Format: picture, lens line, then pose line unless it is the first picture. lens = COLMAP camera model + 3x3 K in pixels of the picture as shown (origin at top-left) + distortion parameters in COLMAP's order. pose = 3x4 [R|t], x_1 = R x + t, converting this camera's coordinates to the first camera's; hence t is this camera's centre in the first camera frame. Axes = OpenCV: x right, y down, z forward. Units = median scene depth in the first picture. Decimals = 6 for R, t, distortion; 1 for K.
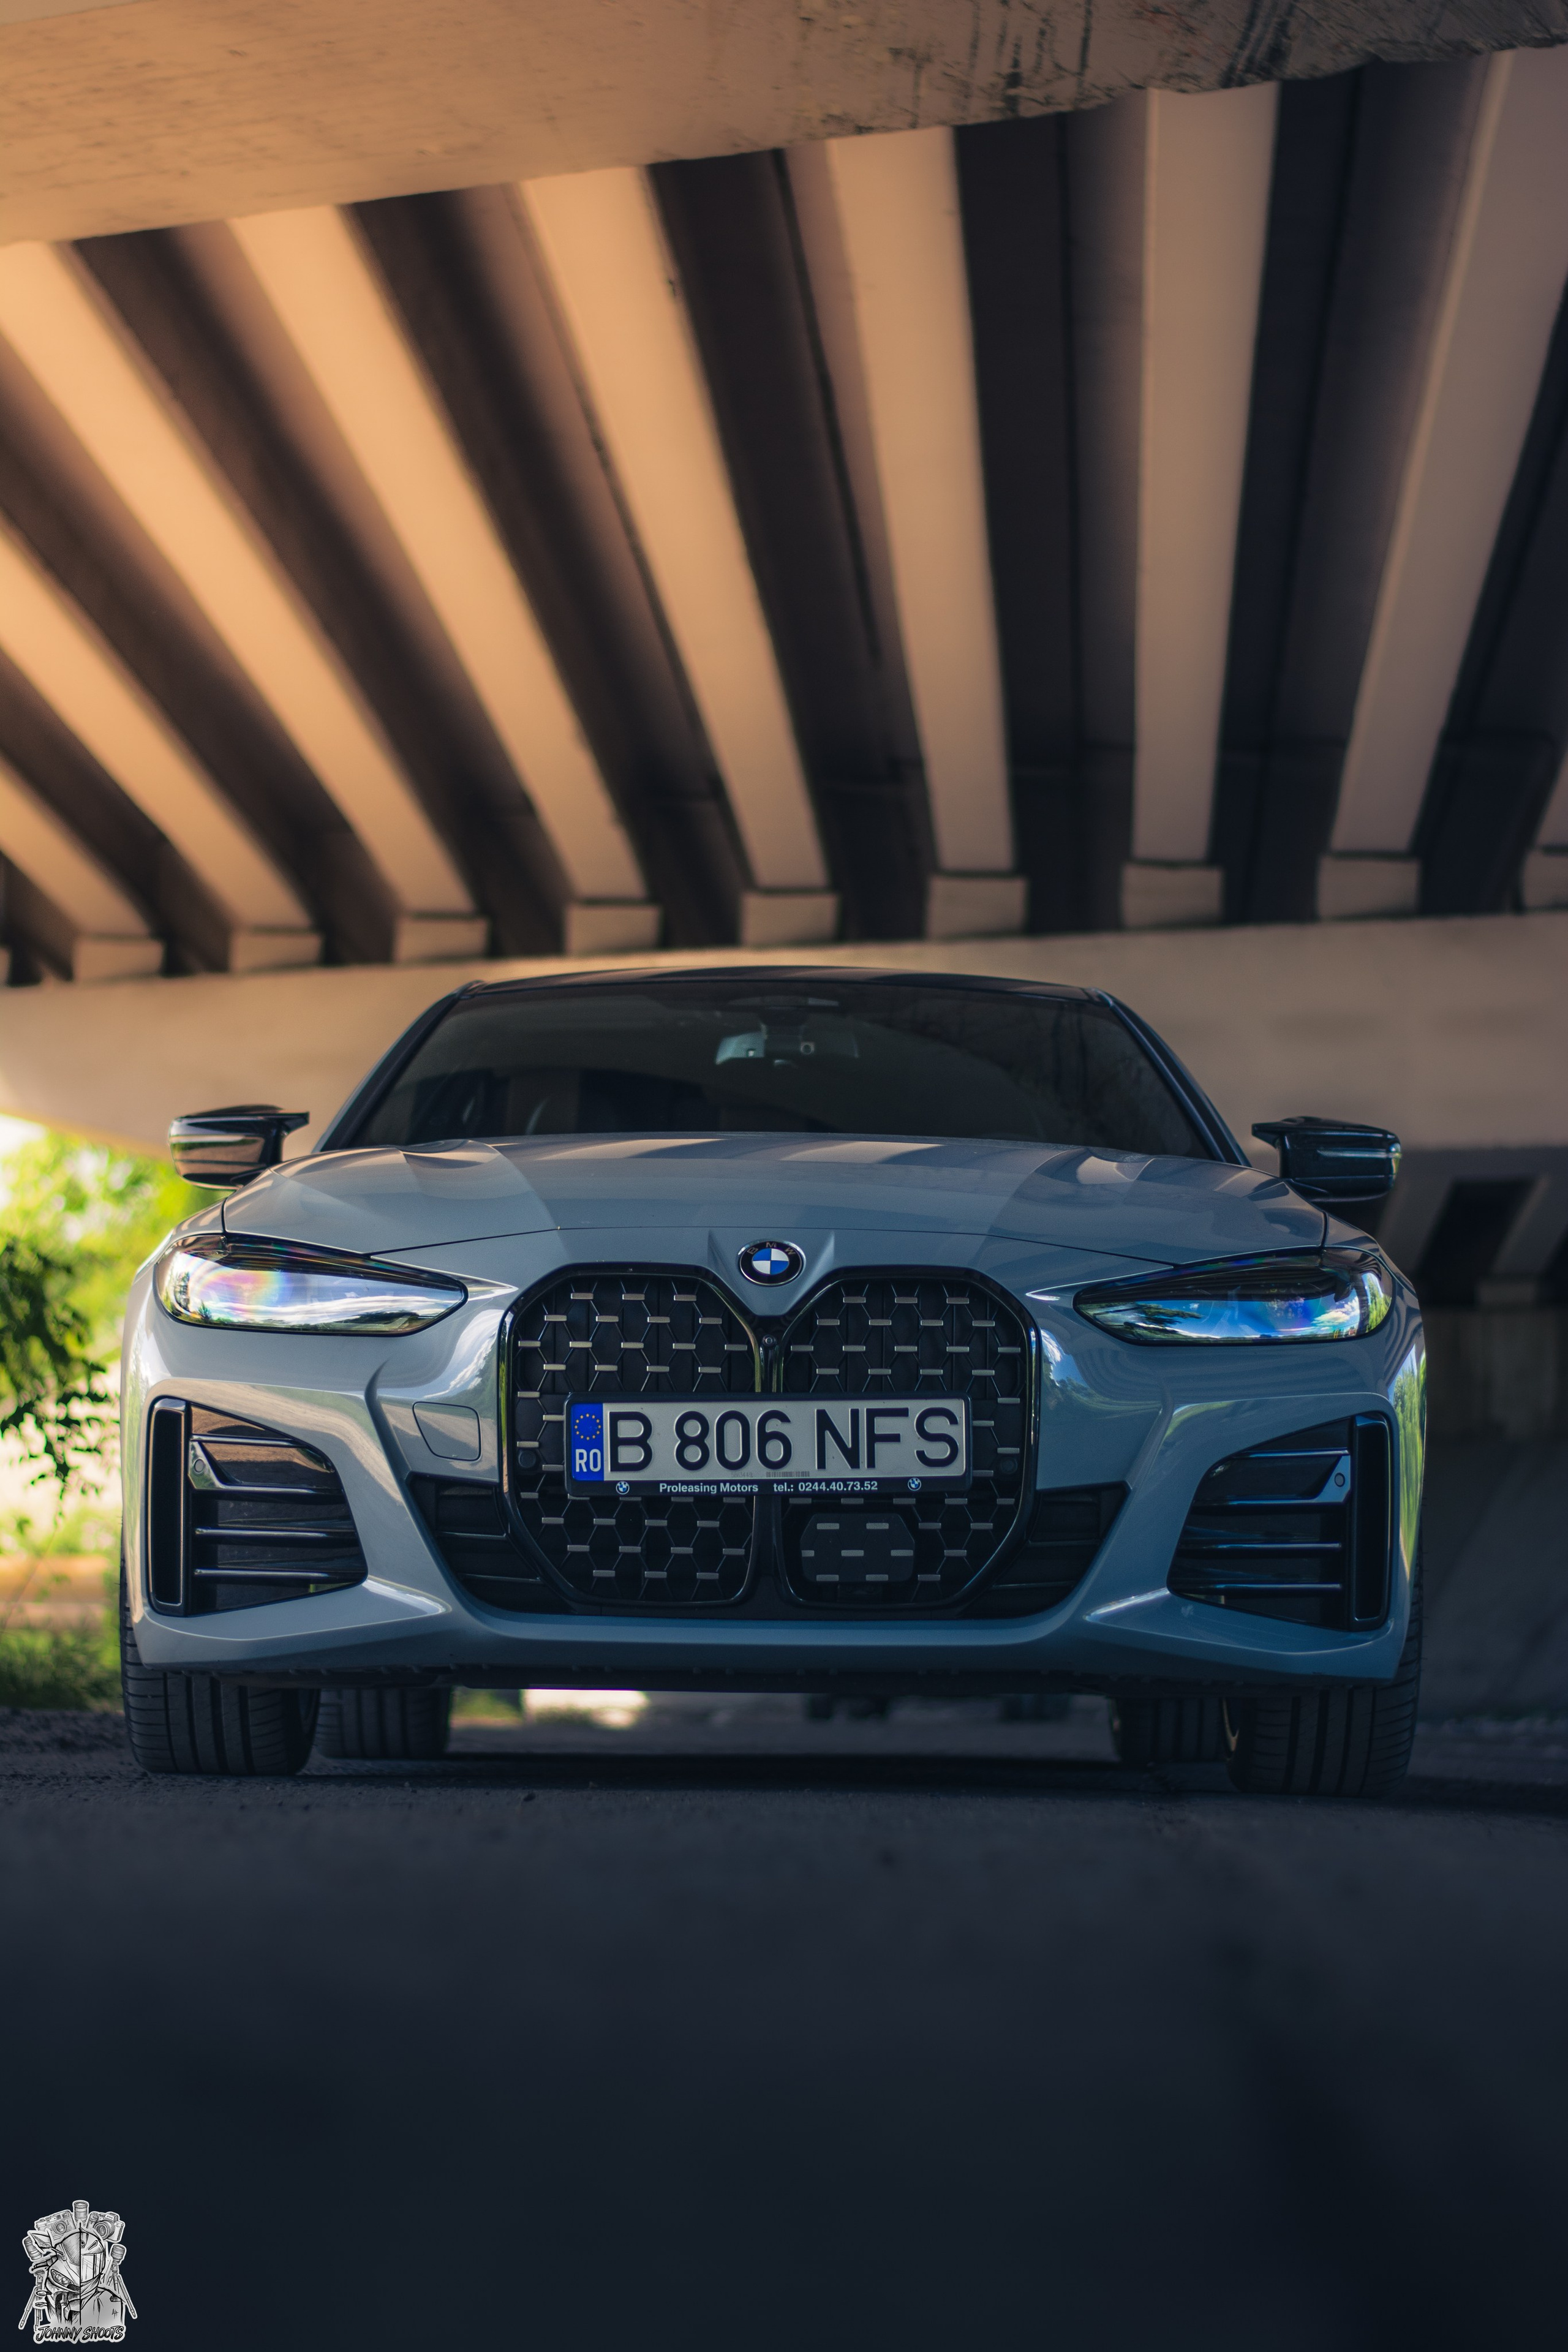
lens RADIAL K [[5259.9, 0, 799.9], [0, 5259.9, 1184.4], [0, 0, 1]] dist [-0.072114, 0.000000]
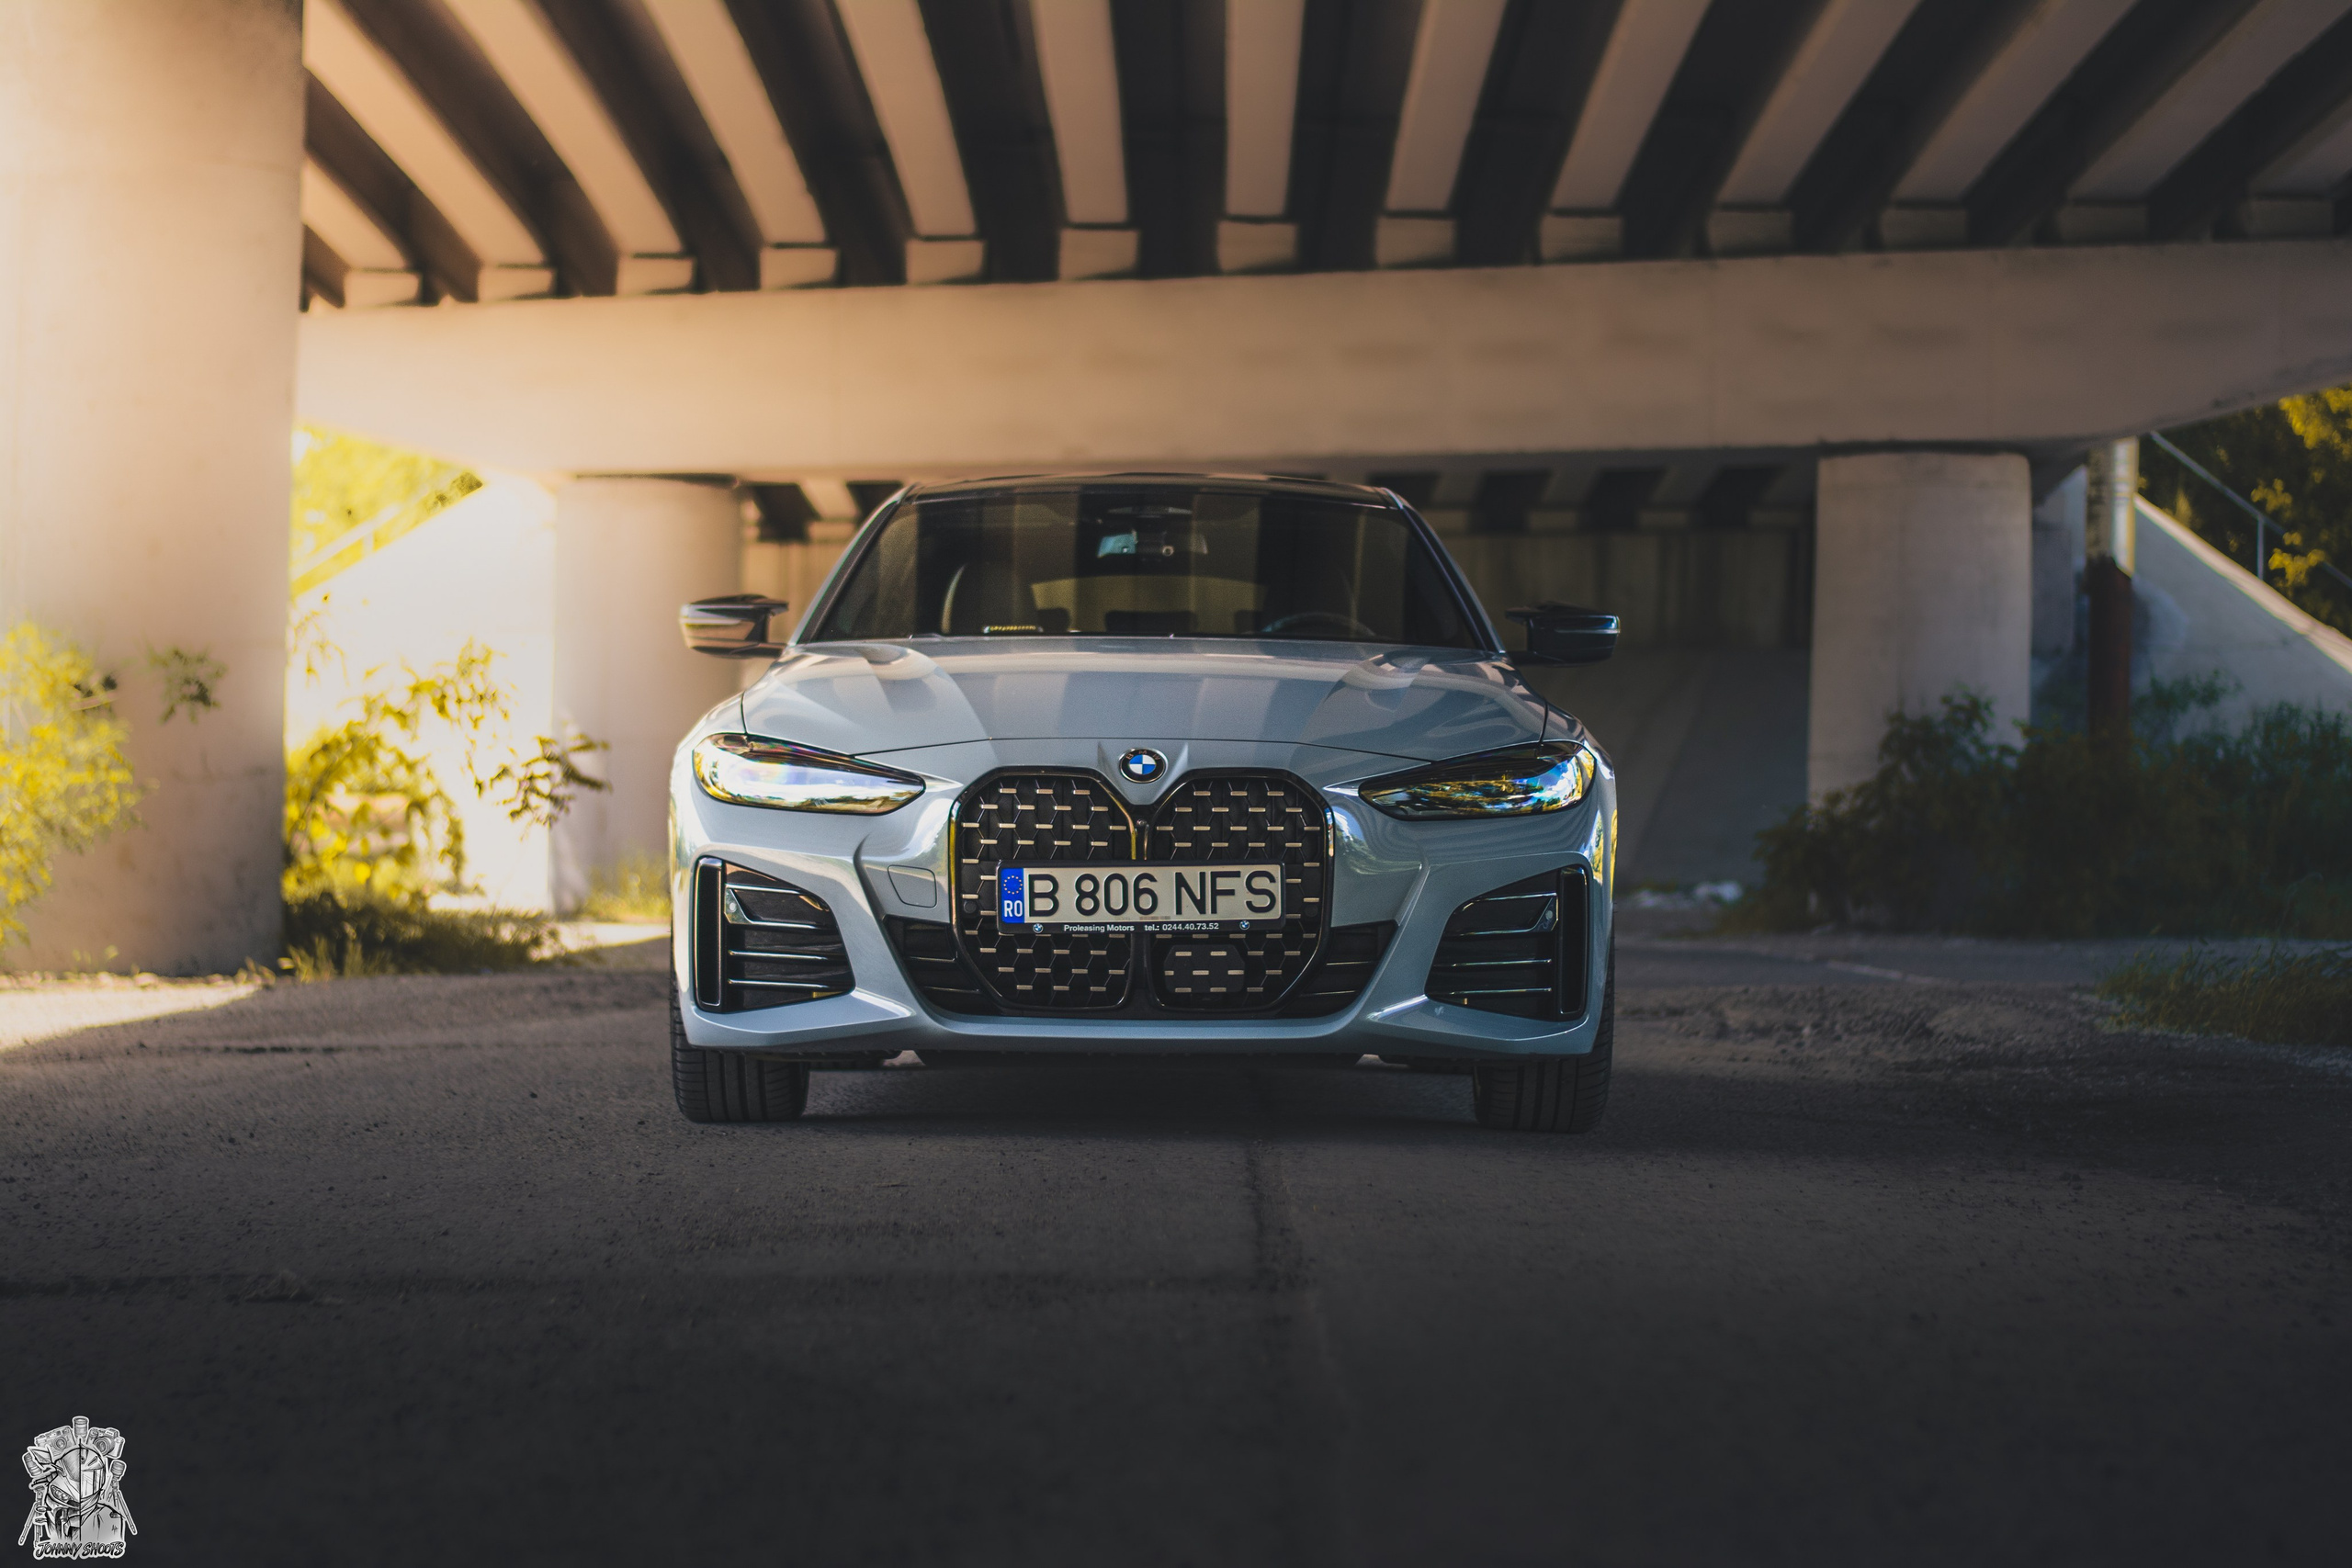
lens RADIAL K [[5259.4, 0, 1193.3], [0, 5259.4, 781.1], [0, 0, 1]] dist [-0.072114, 0.000000]
pose [[0.999971, -0.001959, 0.007365, -0.002286], [0.001449, 0.997640, 0.068640, -0.078031], [-0.007482, -0.068627, 0.997614, -0.404053]]
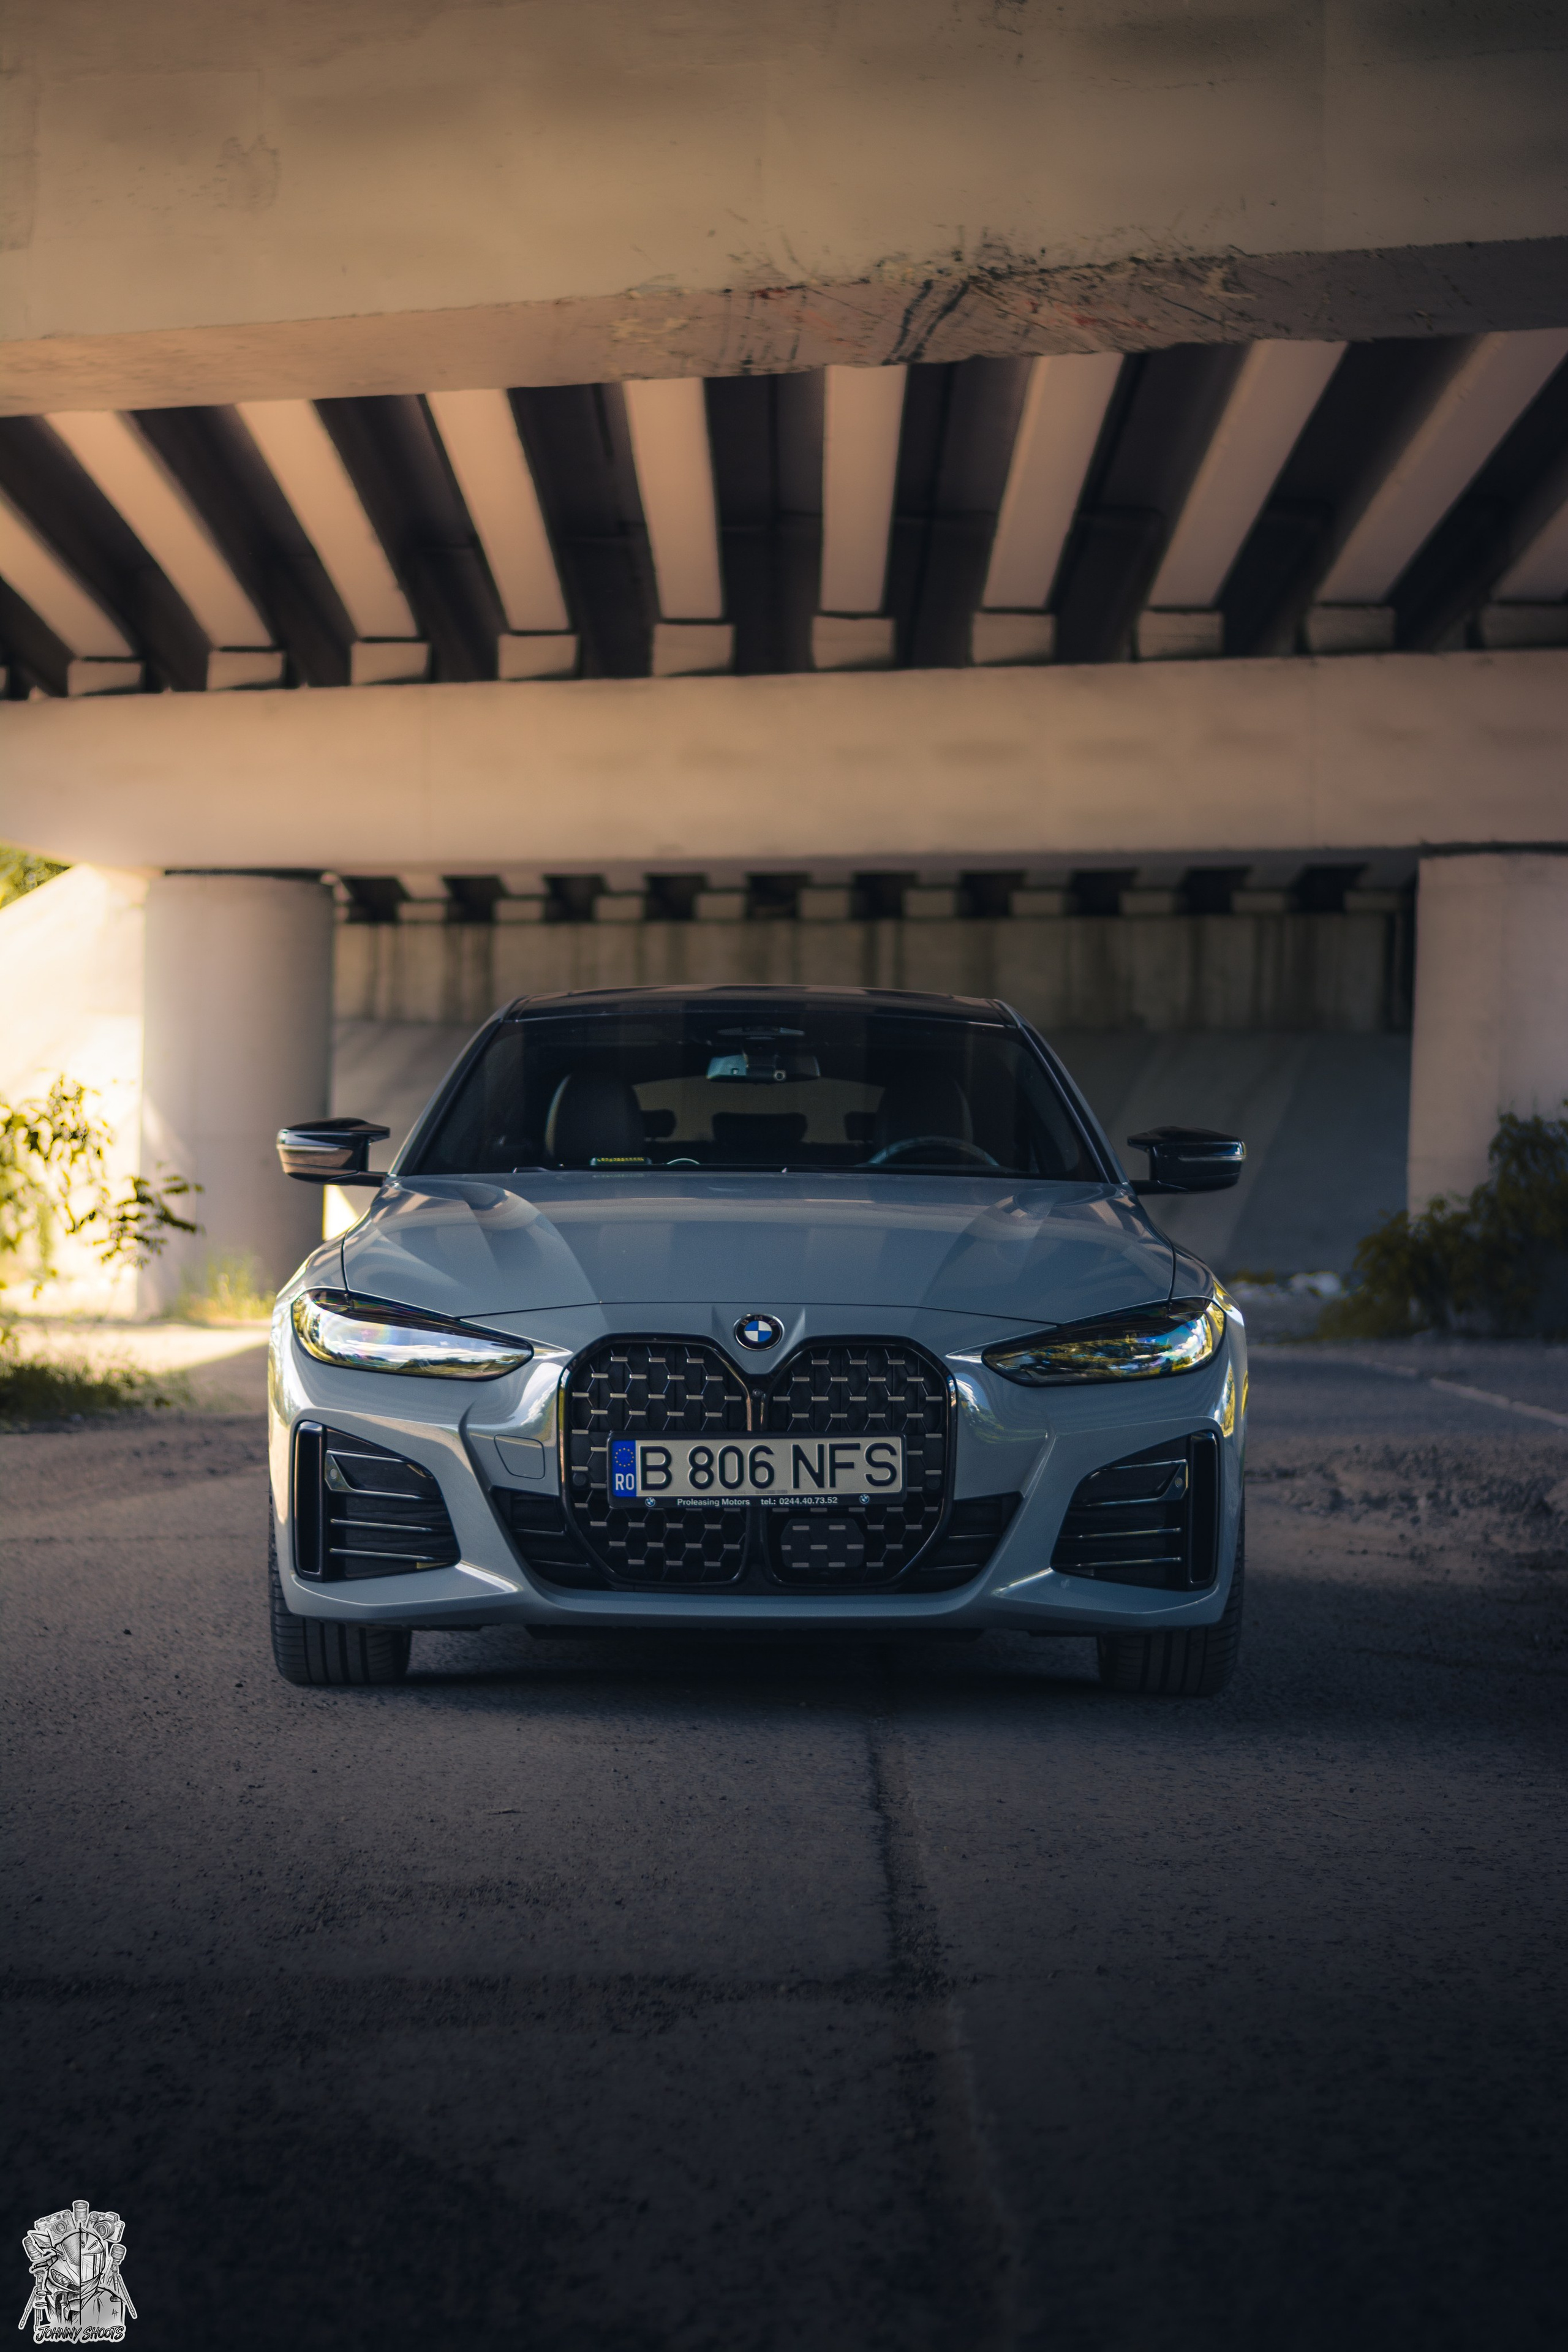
lens RADIAL K [[5259.9, 0, 773.2], [0, 5259.9, 1177.9], [0, 0, 1]] dist [-0.072114, 0.000000]
pose [[0.999981, -0.001941, 0.005782, -0.009551], [0.001489, 0.997013, 0.077215, -0.130660], [-0.005915, -0.077205, 0.996998, -0.351143]]
